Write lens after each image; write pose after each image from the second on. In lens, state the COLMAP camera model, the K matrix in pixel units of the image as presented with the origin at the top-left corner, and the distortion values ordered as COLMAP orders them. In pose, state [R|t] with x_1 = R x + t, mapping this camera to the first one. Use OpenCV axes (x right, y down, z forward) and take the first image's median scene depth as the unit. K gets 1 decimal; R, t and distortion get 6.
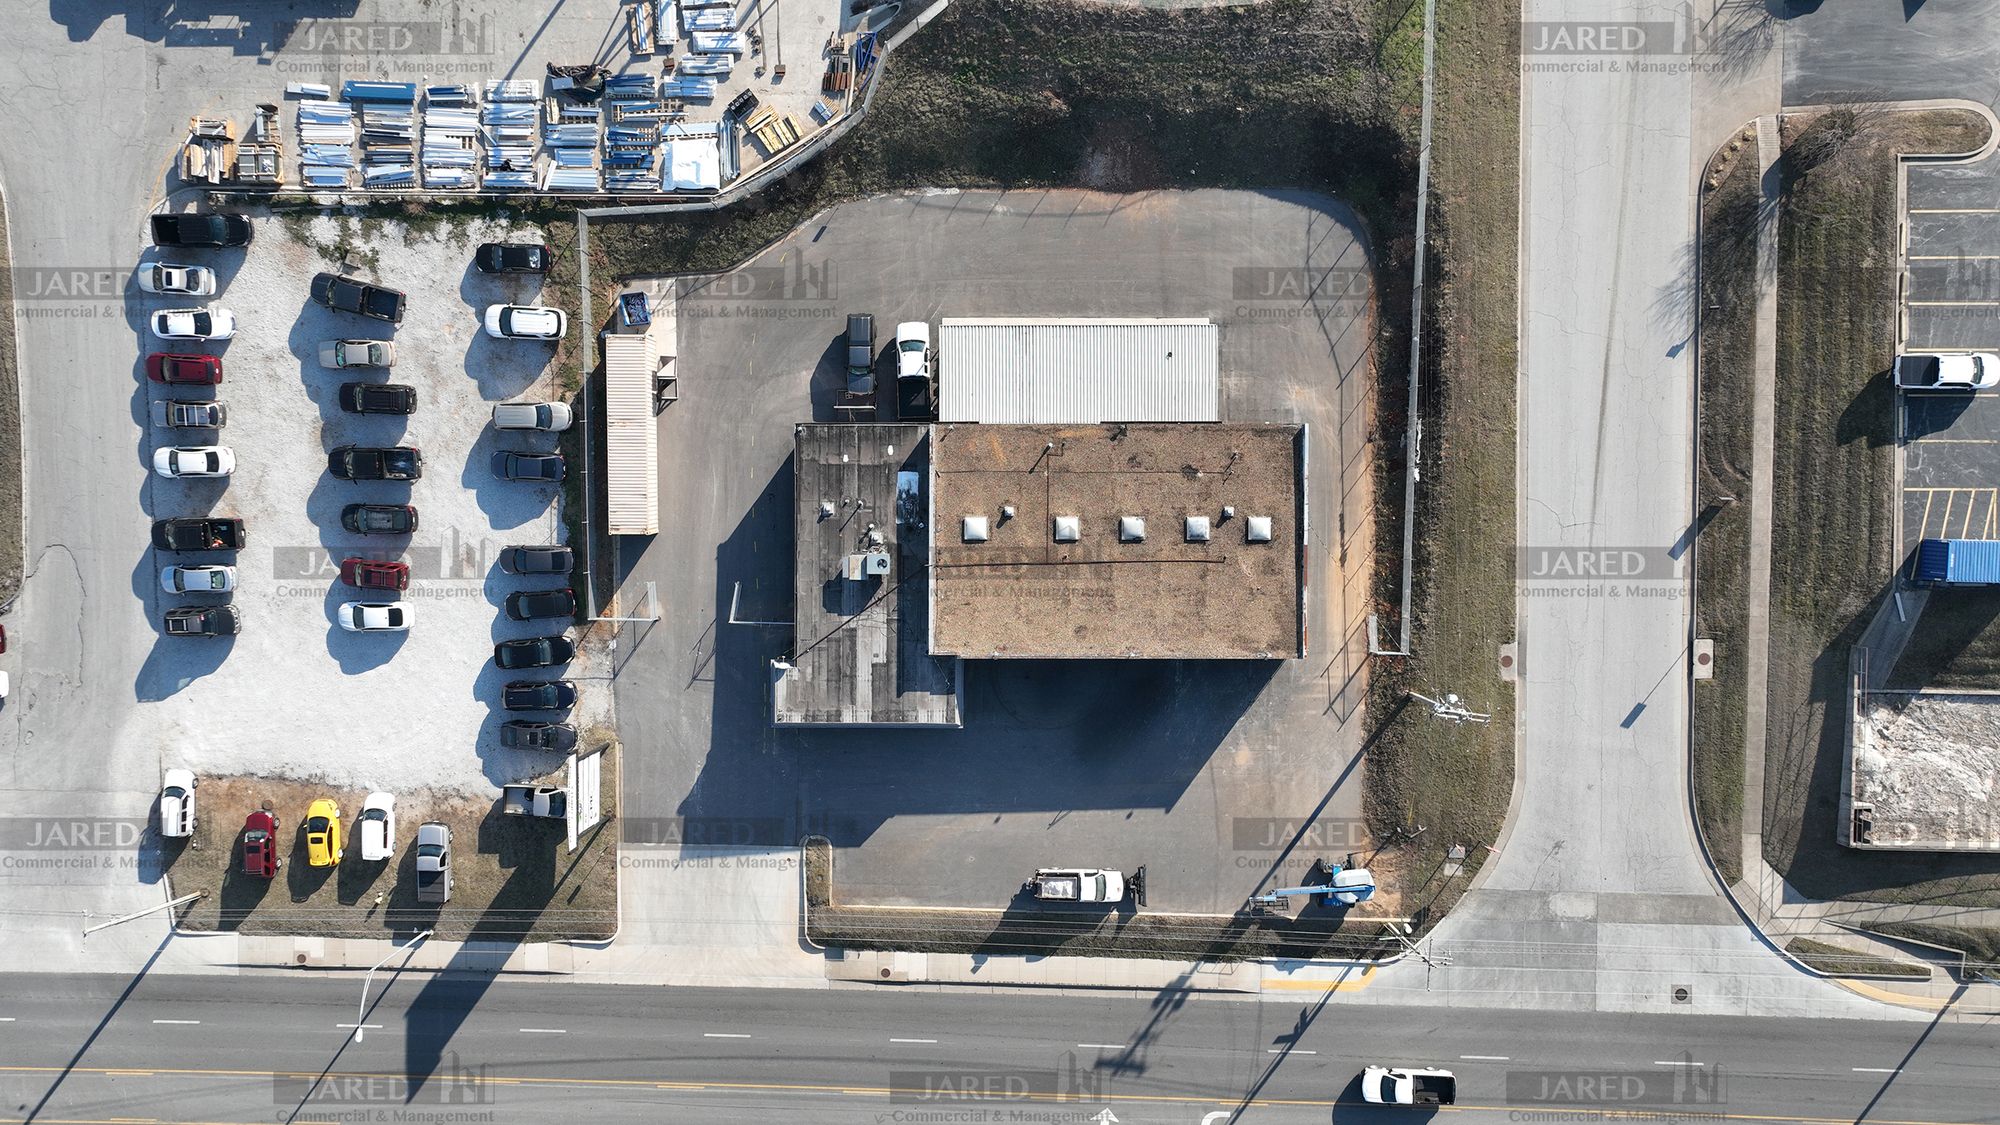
lens RADIAL K [[1443.6, 0, 993.9], [0, 1443.6, 557.1], [0, 0, 1]] dist [-0.005730, 0.074384]
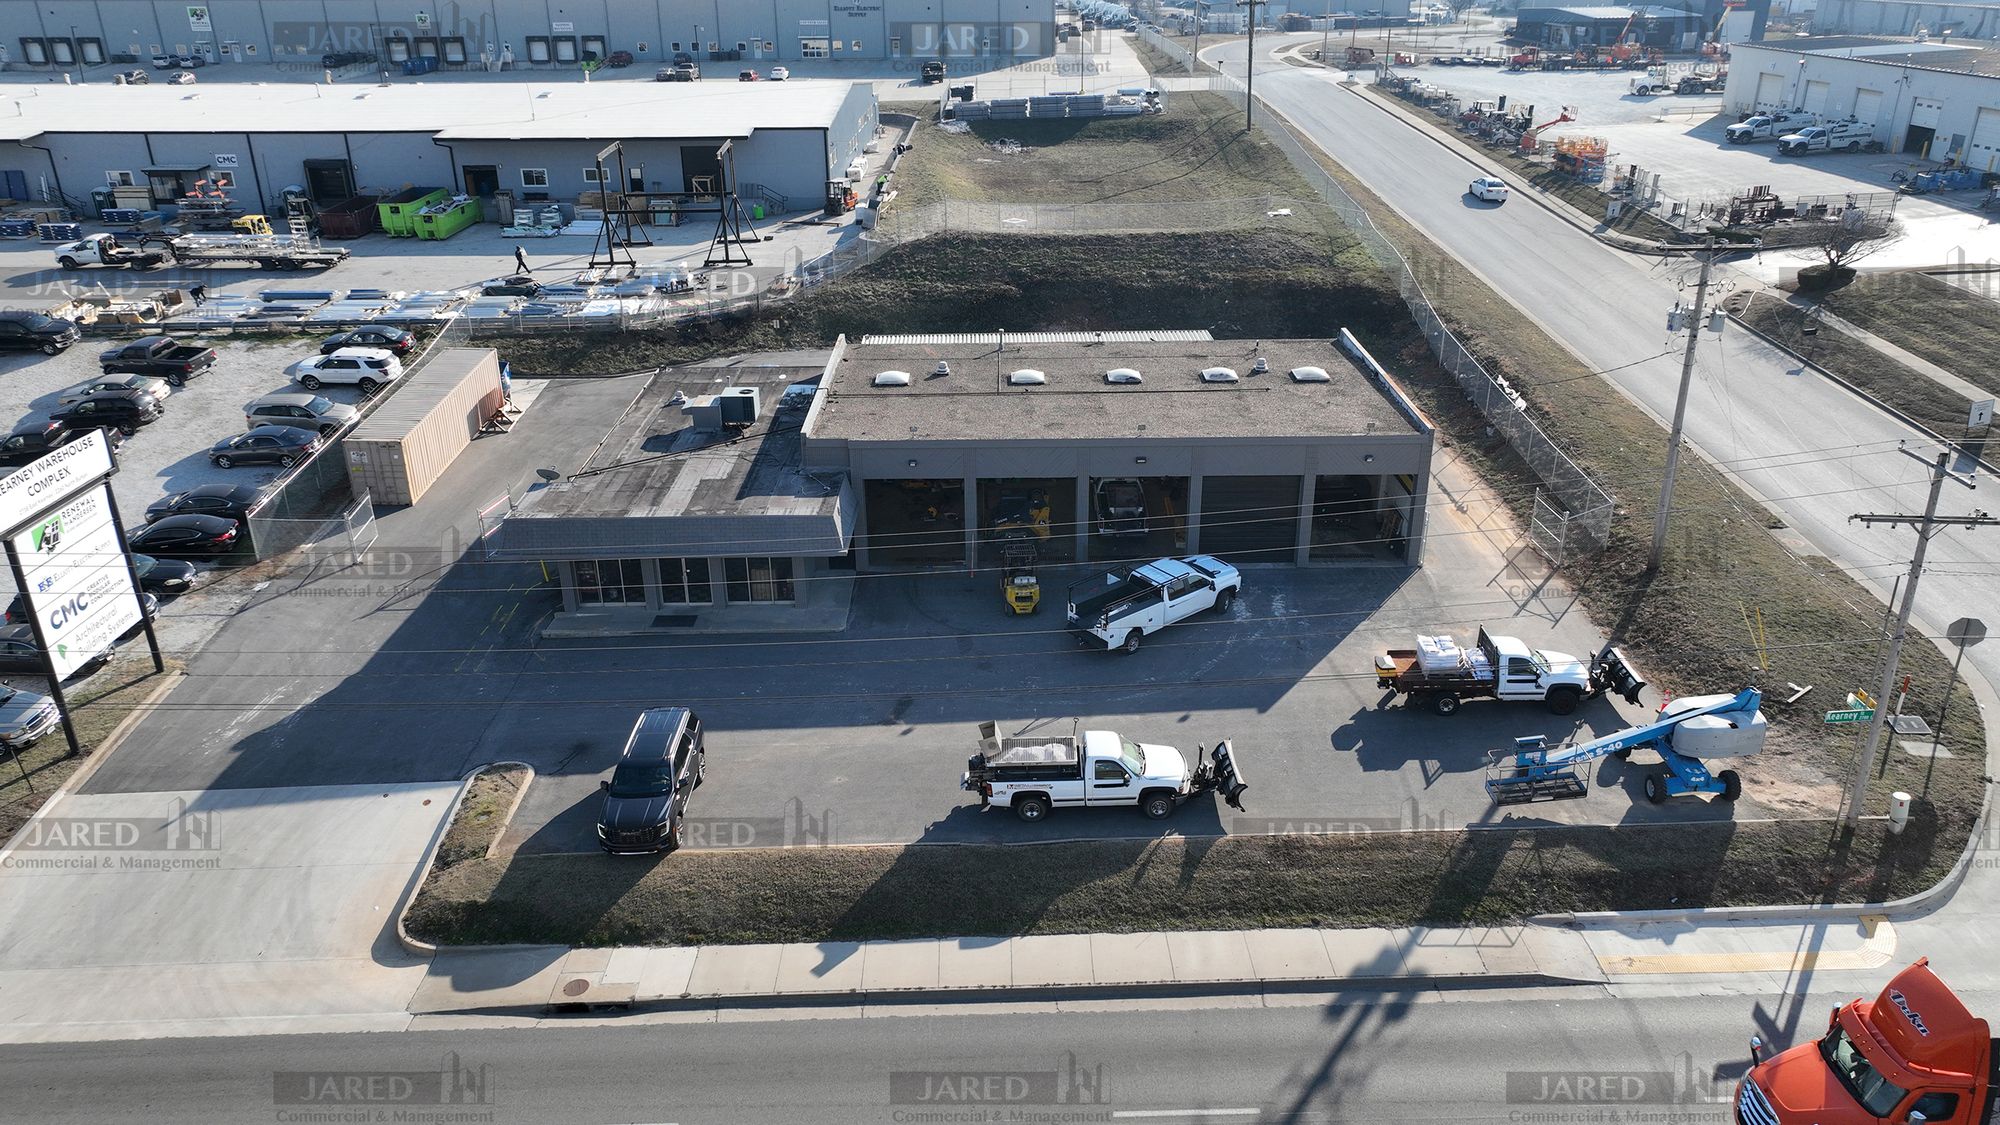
lens RADIAL K [[1402.6, 0, 998.8], [0, 1402.6, 569.8], [0, 0, 1]] dist [-0.002127, 0.022526]
pose [[0.999981, -0.003184, 0.005292, 0.031757], [0.006119, 0.395228, -0.918563, 0.587420], [0.000833, 0.918578, 0.395240, 0.776507]]
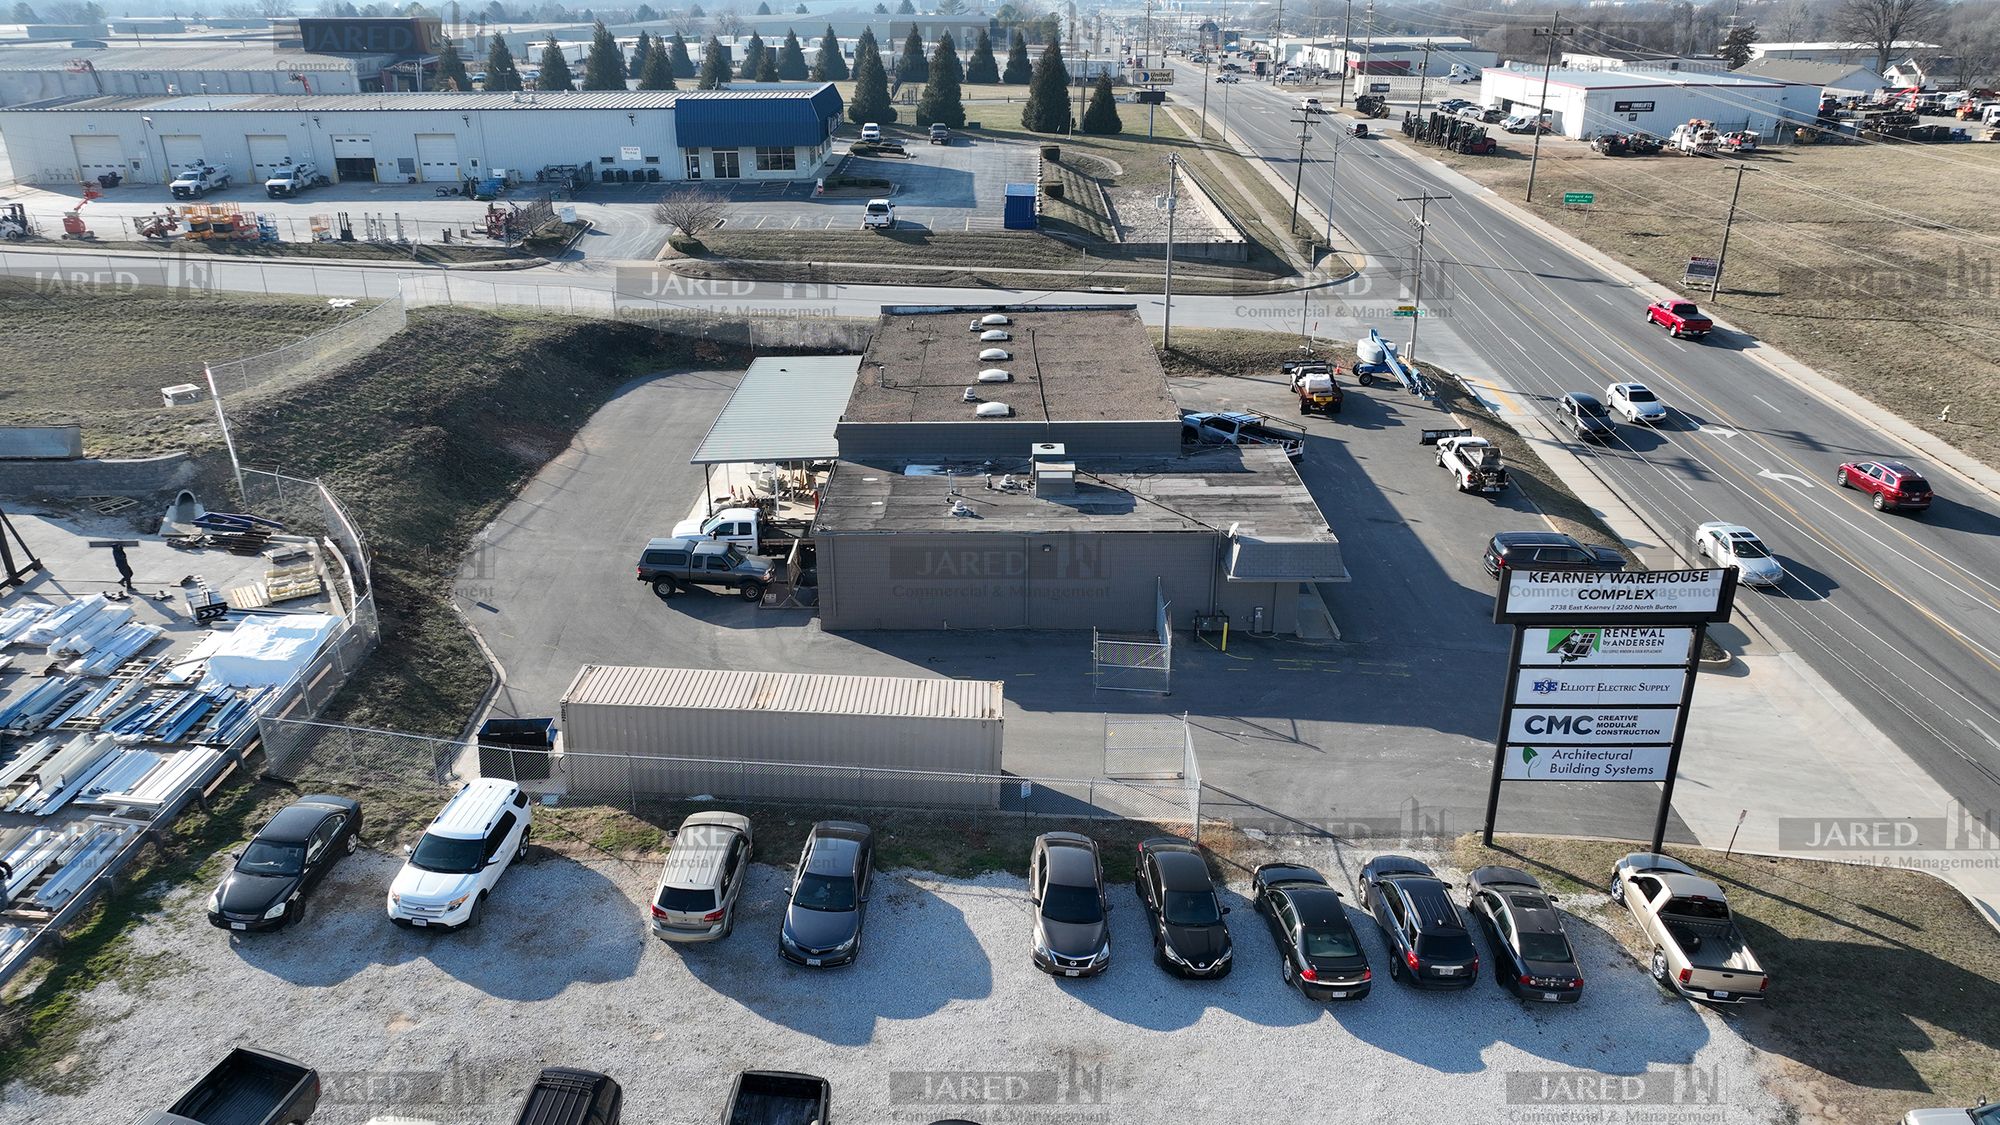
lens RADIAL K [[1402.6, 0, 998.8], [0, 1402.6, 569.8], [0, 0, 1]] dist [-0.002127, 0.022526]
pose [[0.001270, -0.378130, 0.925752, -0.634175], [0.999744, -0.020443, -0.009722, -0.011307], [0.022601, 0.925527, 0.378007, 0.769775]]
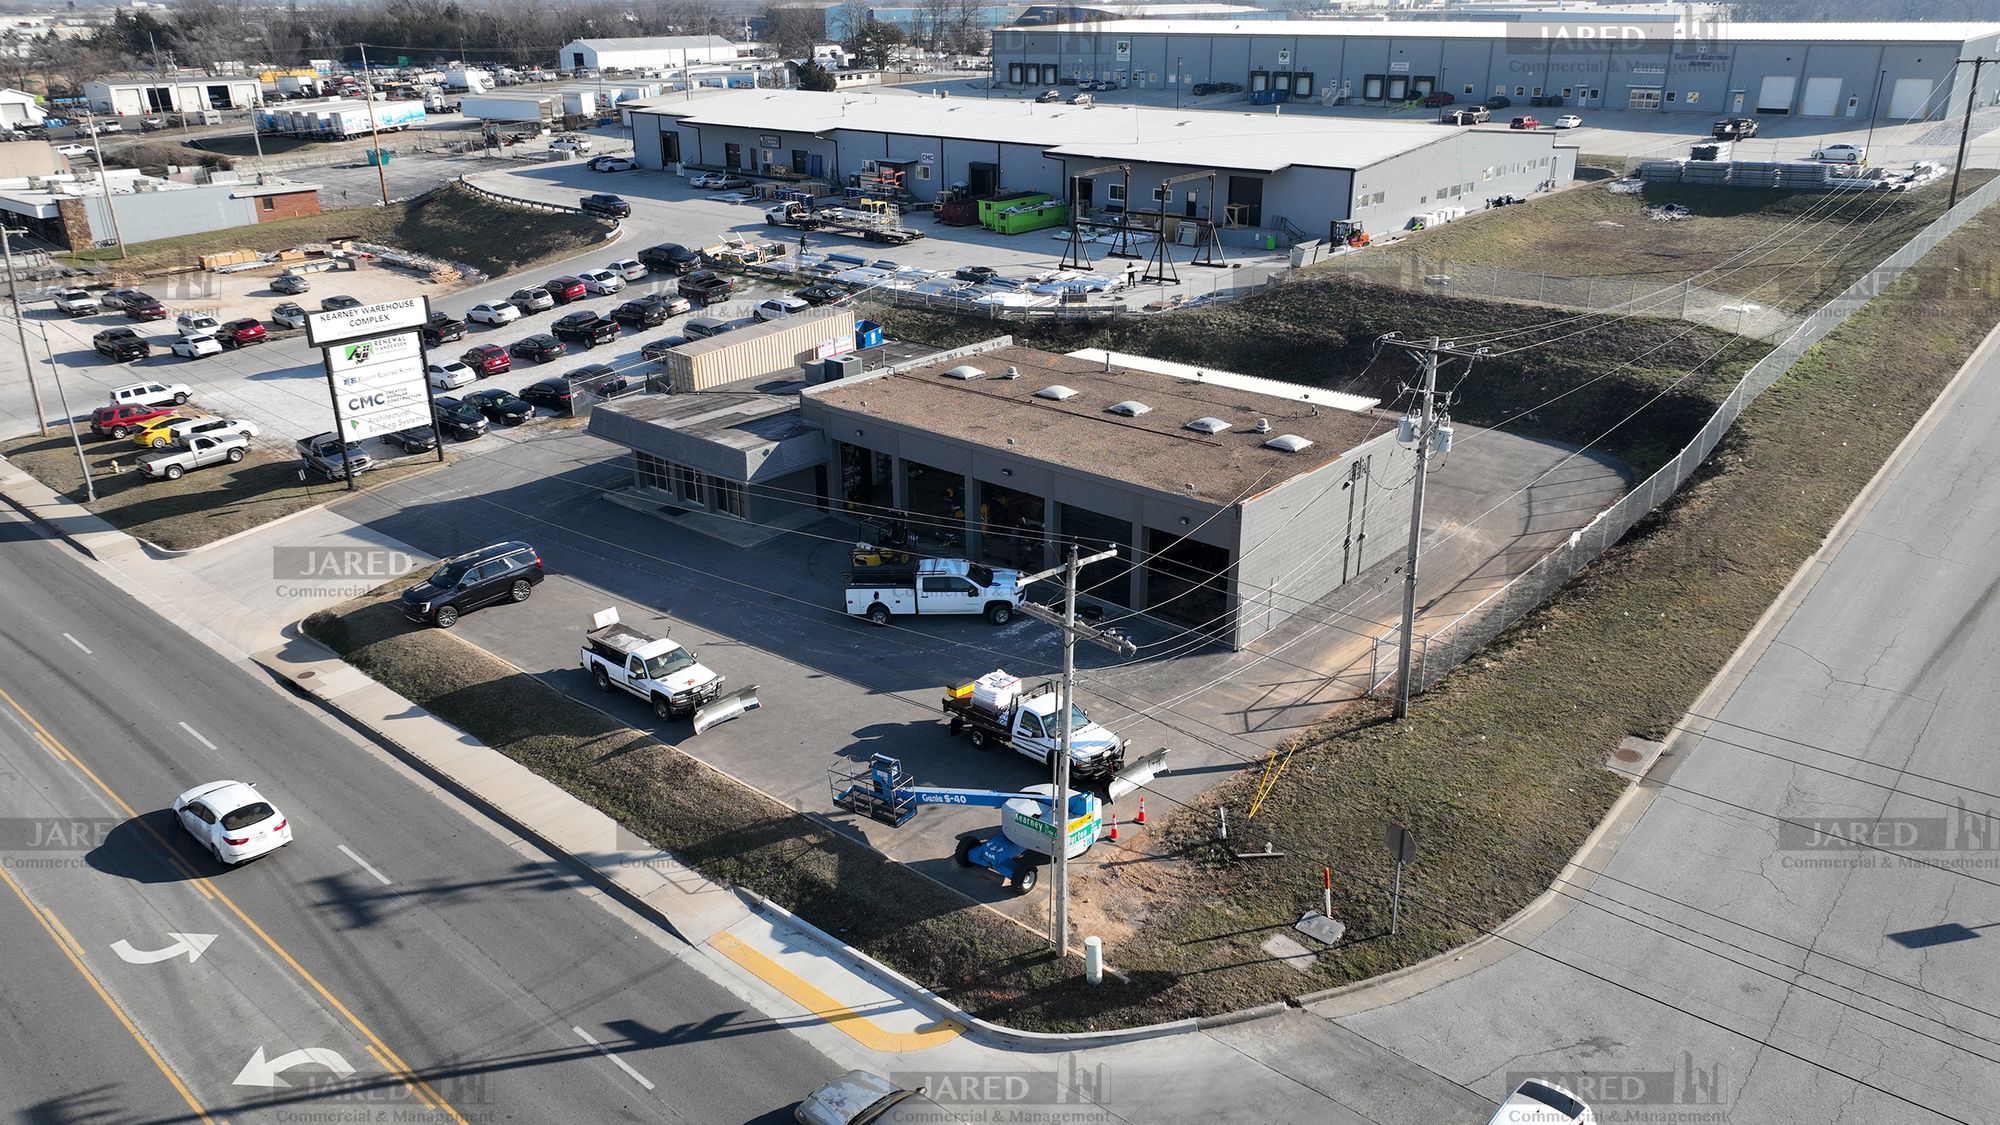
lens RADIAL K [[1402.6, 0, 998.8], [0, 1402.6, 569.8], [0, 0, 1]] dist [-0.002127, 0.022526]
pose [[0.750335, 0.252882, -0.610777, 0.455703], [-0.661013, 0.276247, -0.697675, 0.488374], [-0.007704, 0.927221, 0.374436, 0.772733]]
